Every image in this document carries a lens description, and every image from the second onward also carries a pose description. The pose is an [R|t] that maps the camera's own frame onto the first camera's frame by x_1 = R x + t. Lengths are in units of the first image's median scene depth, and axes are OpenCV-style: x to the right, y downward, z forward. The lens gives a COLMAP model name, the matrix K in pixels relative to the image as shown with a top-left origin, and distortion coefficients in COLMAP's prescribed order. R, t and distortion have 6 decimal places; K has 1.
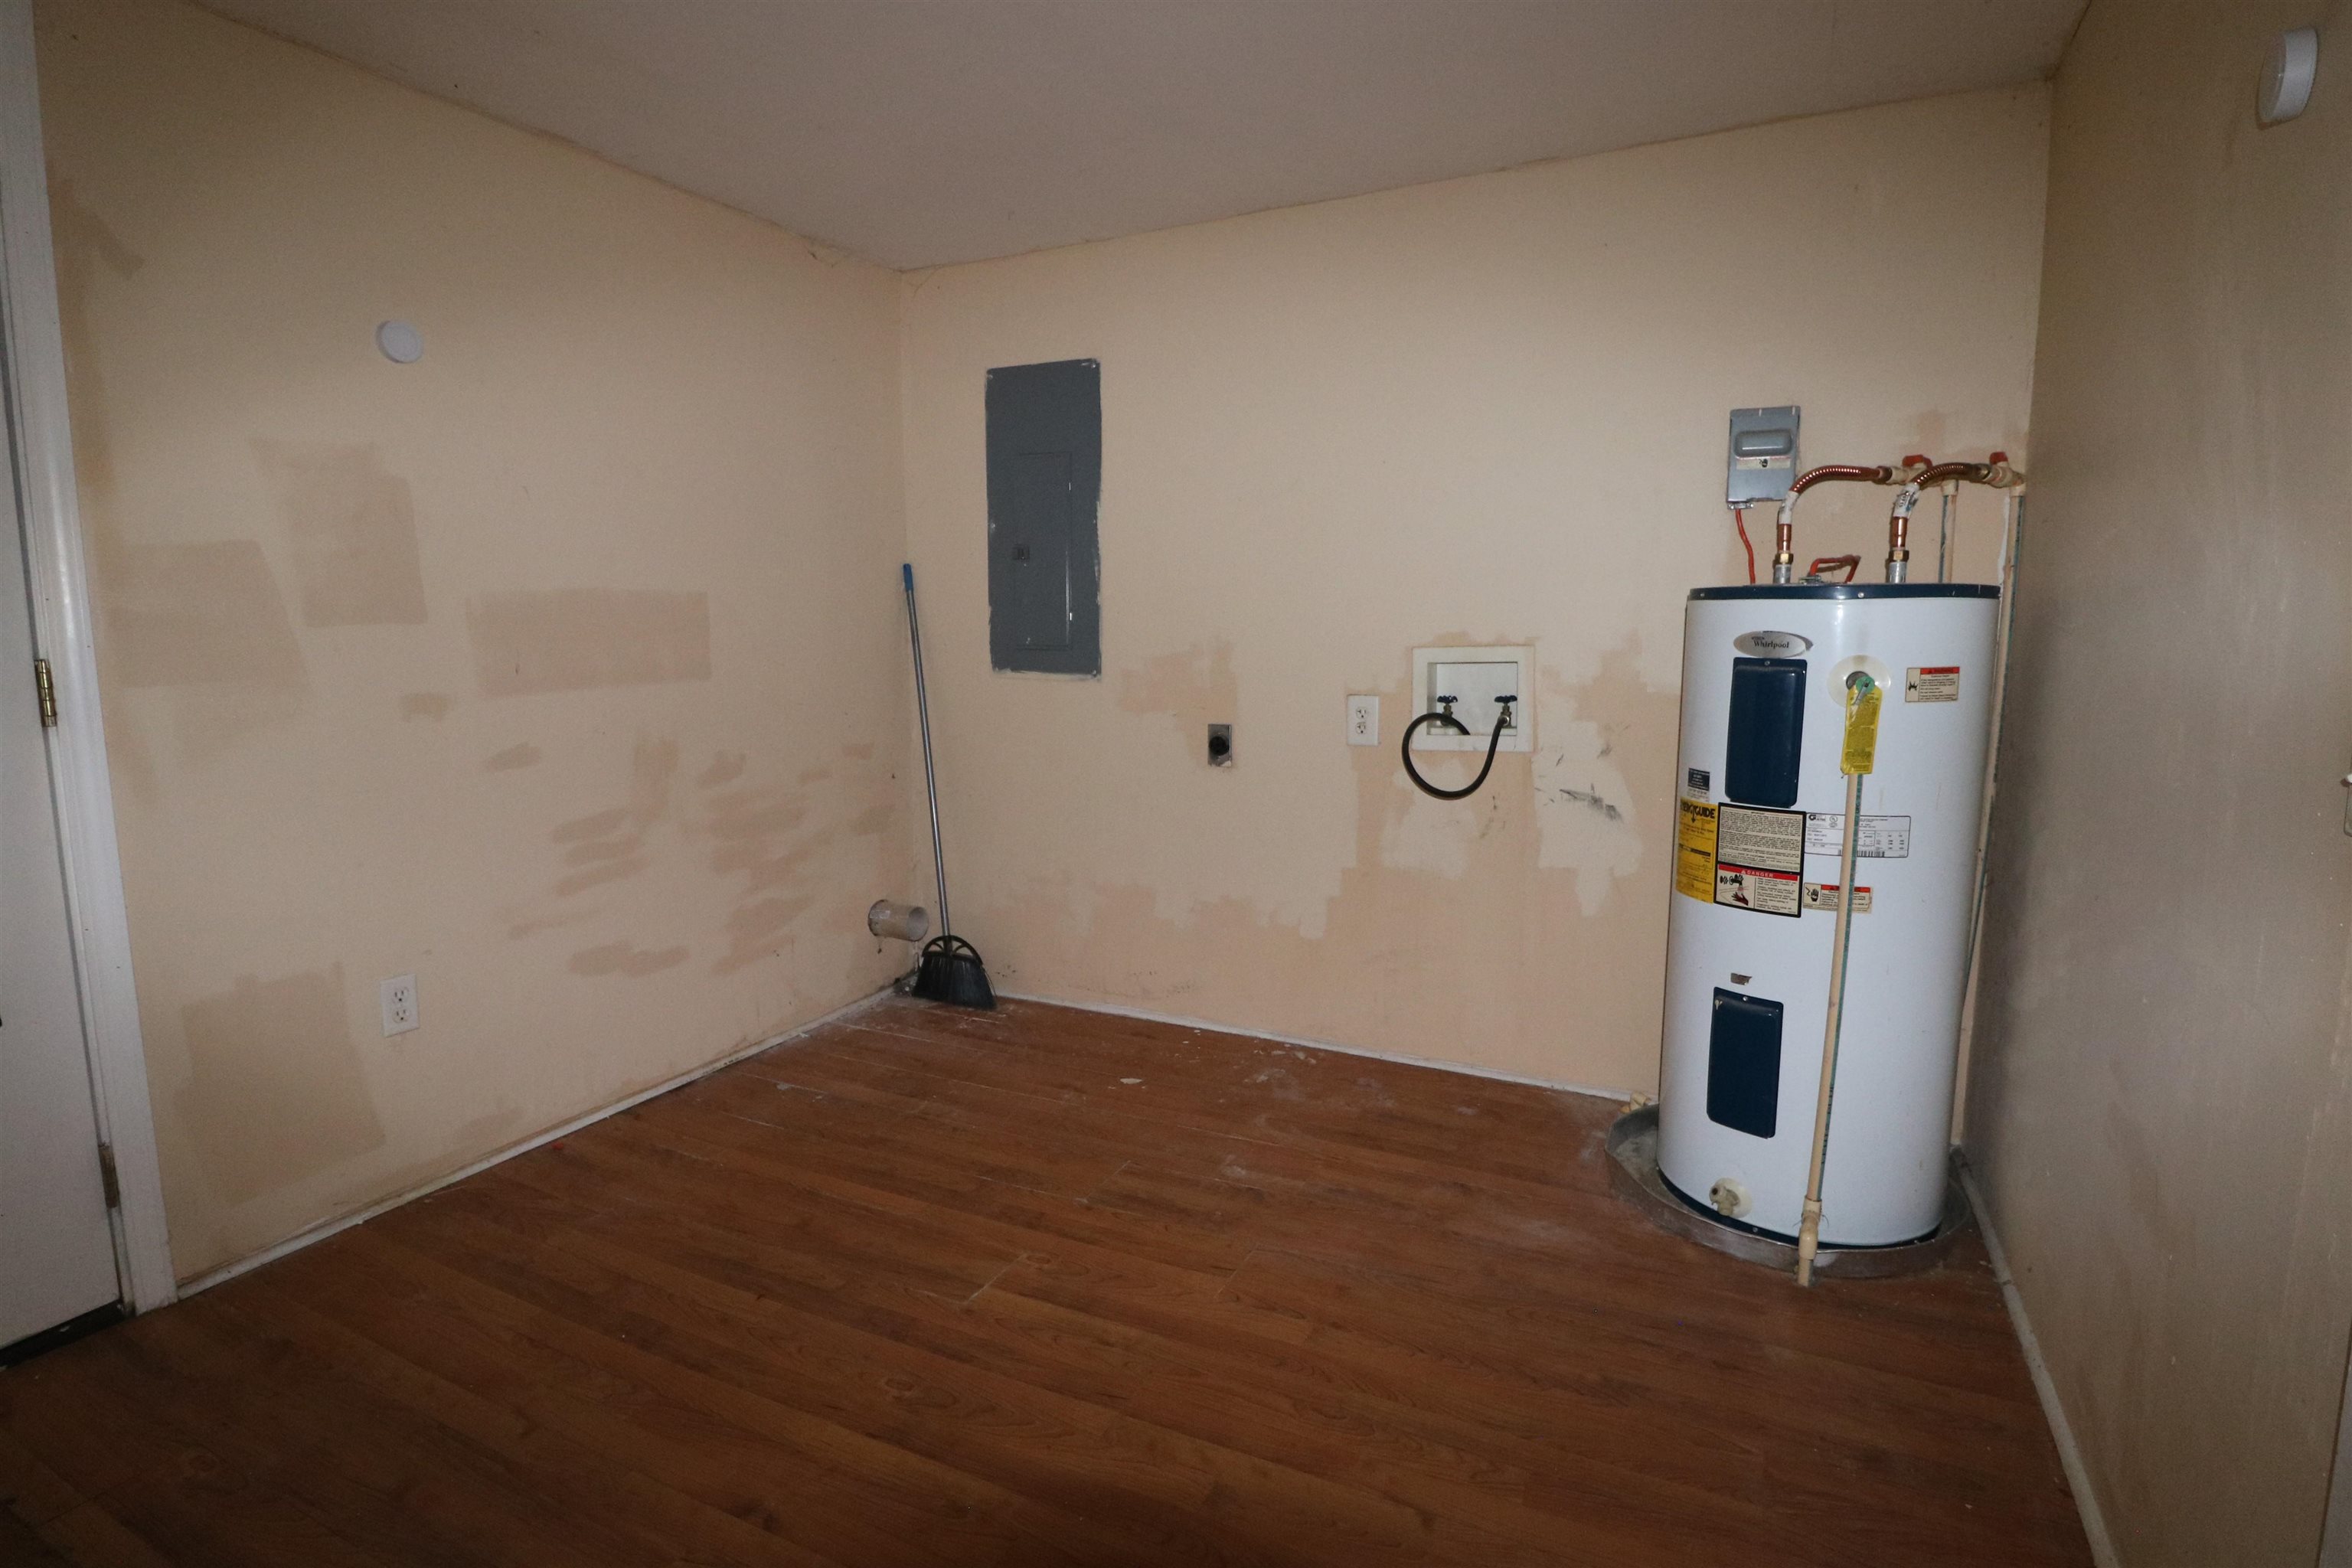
lens RADIAL K [[1103.4, 0, 1157.3], [0, 1103.4, 778.2], [0, 0, 1]] dist [-0.000716, -0.009502]
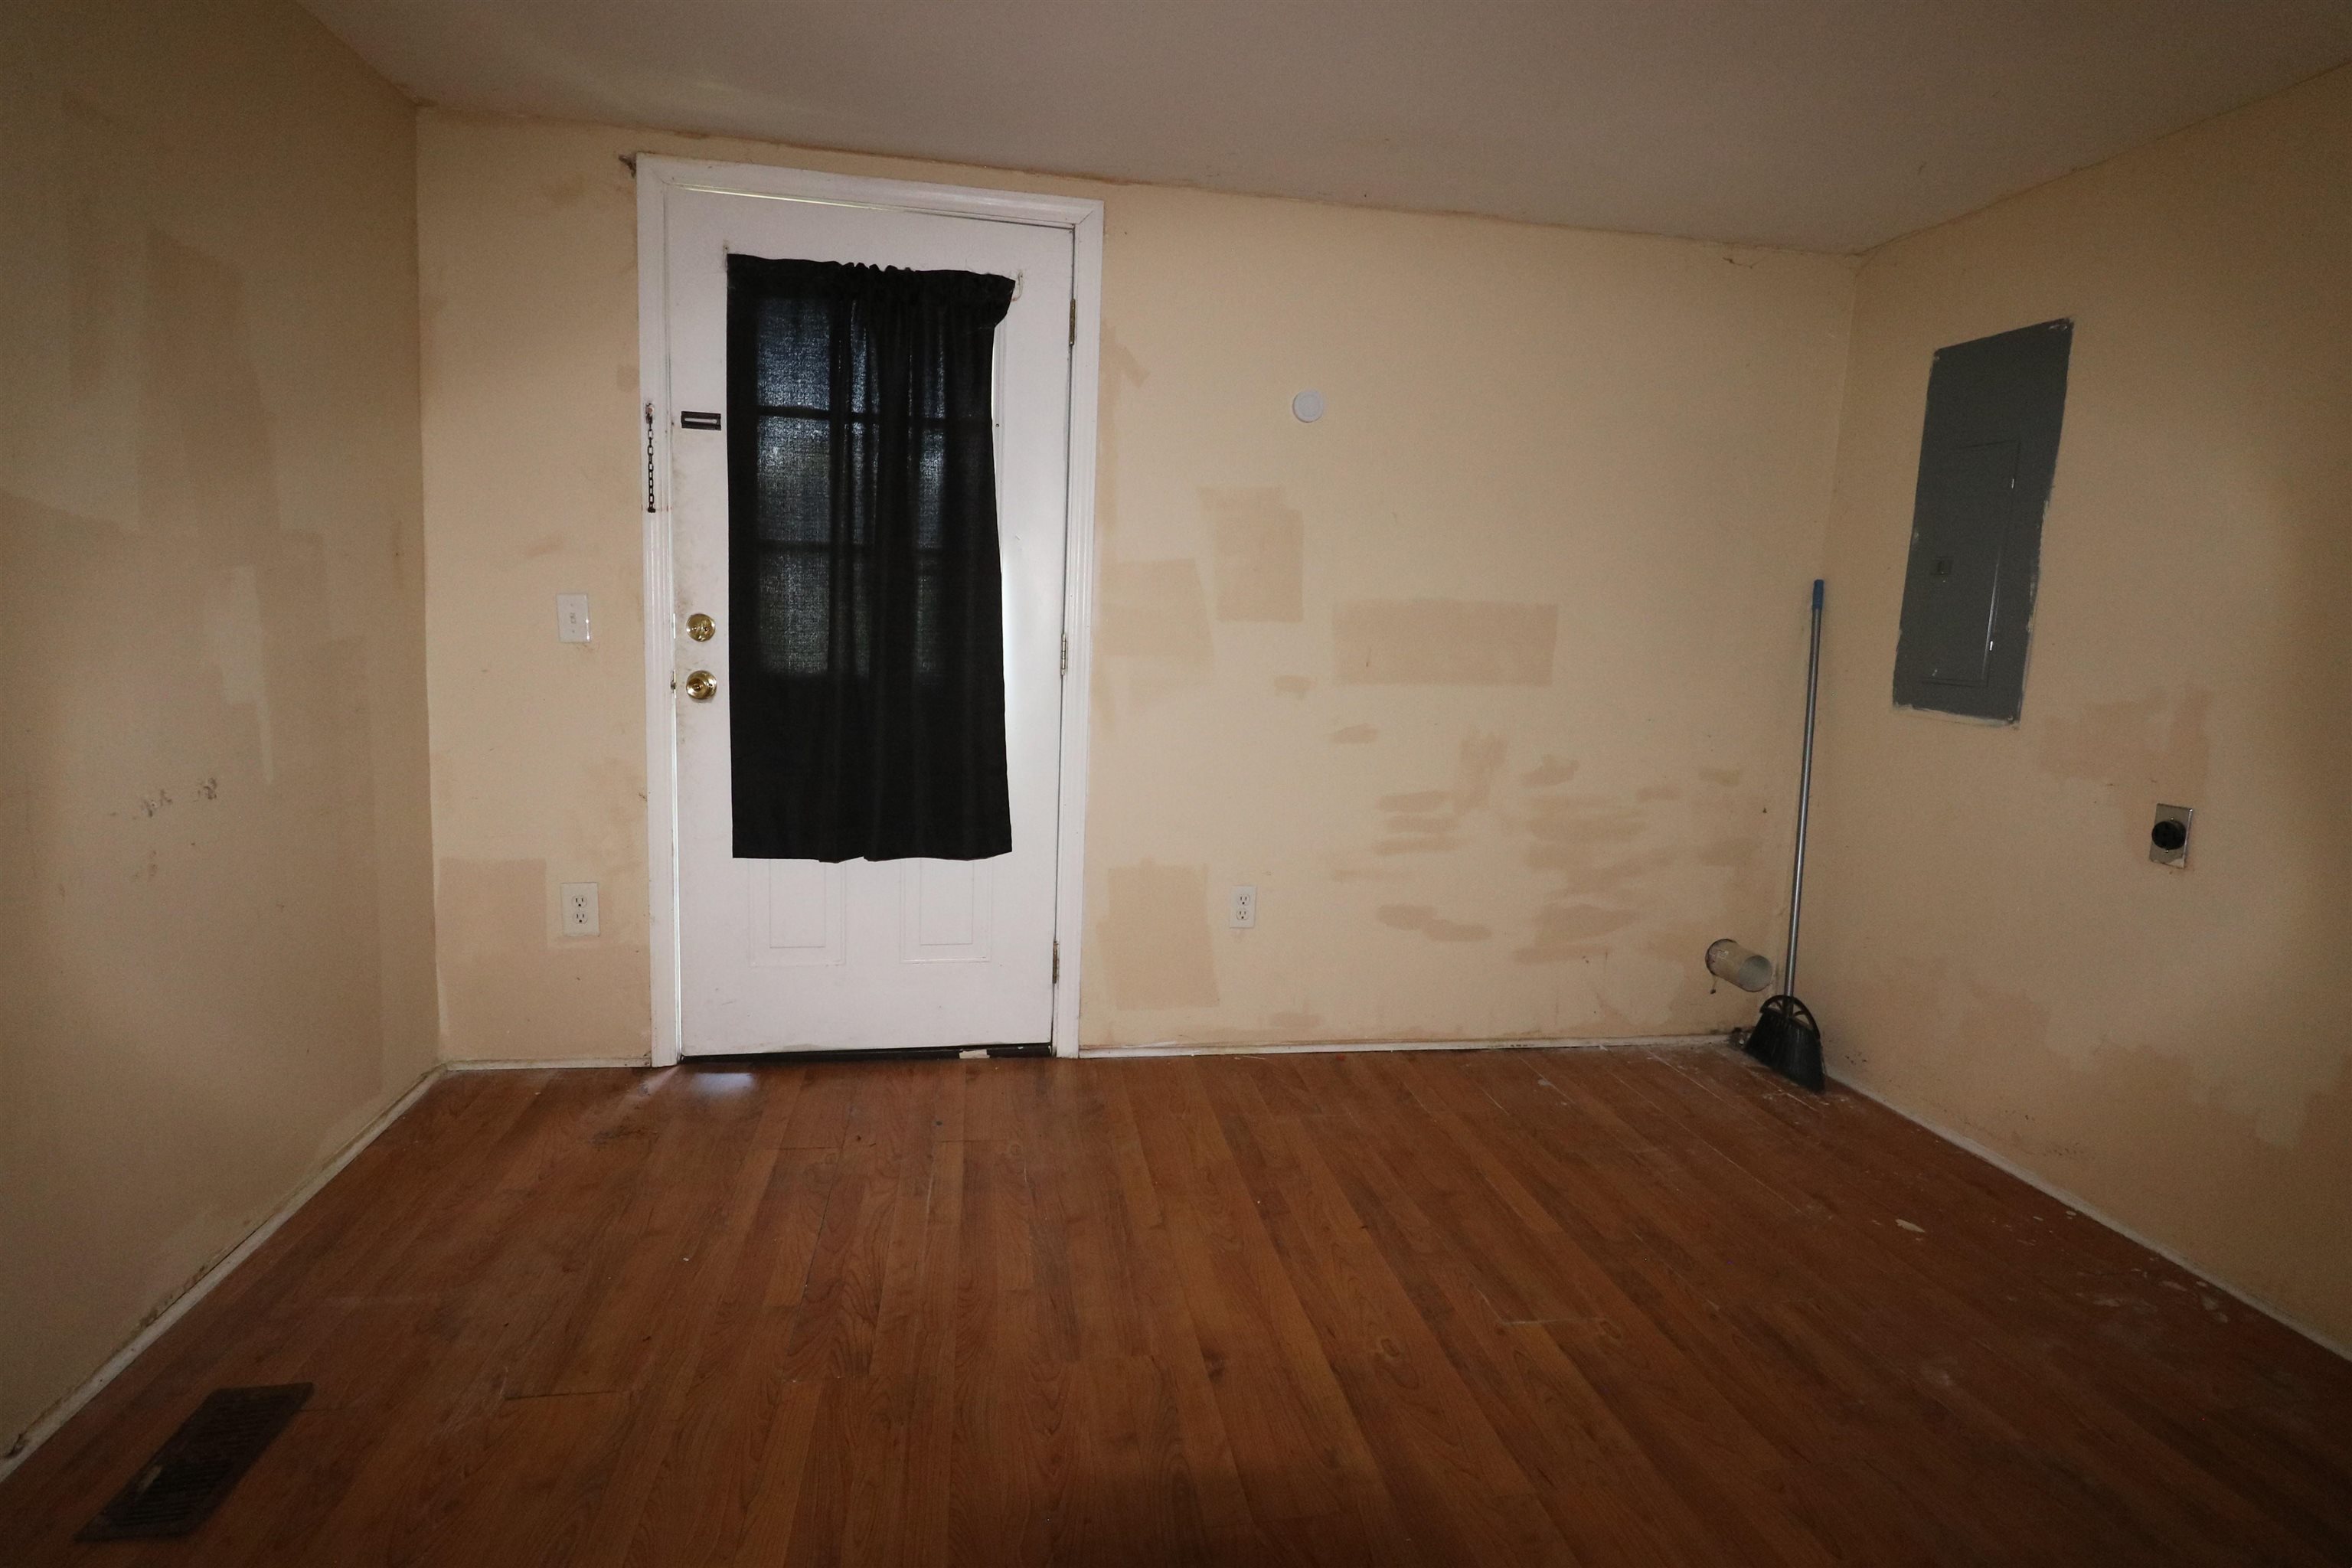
lens RADIAL K [[1078.6, 0, 1180.2], [0, 1078.6, 772.5], [0, 0, 1]] dist [0.000969, -0.011835]
pose [[0.632016, 0.139912, -0.762221, 0.164914], [-0.152323, 0.986808, 0.054835, -0.009982], [0.759838, 0.081447, 0.644990, 0.063038]]
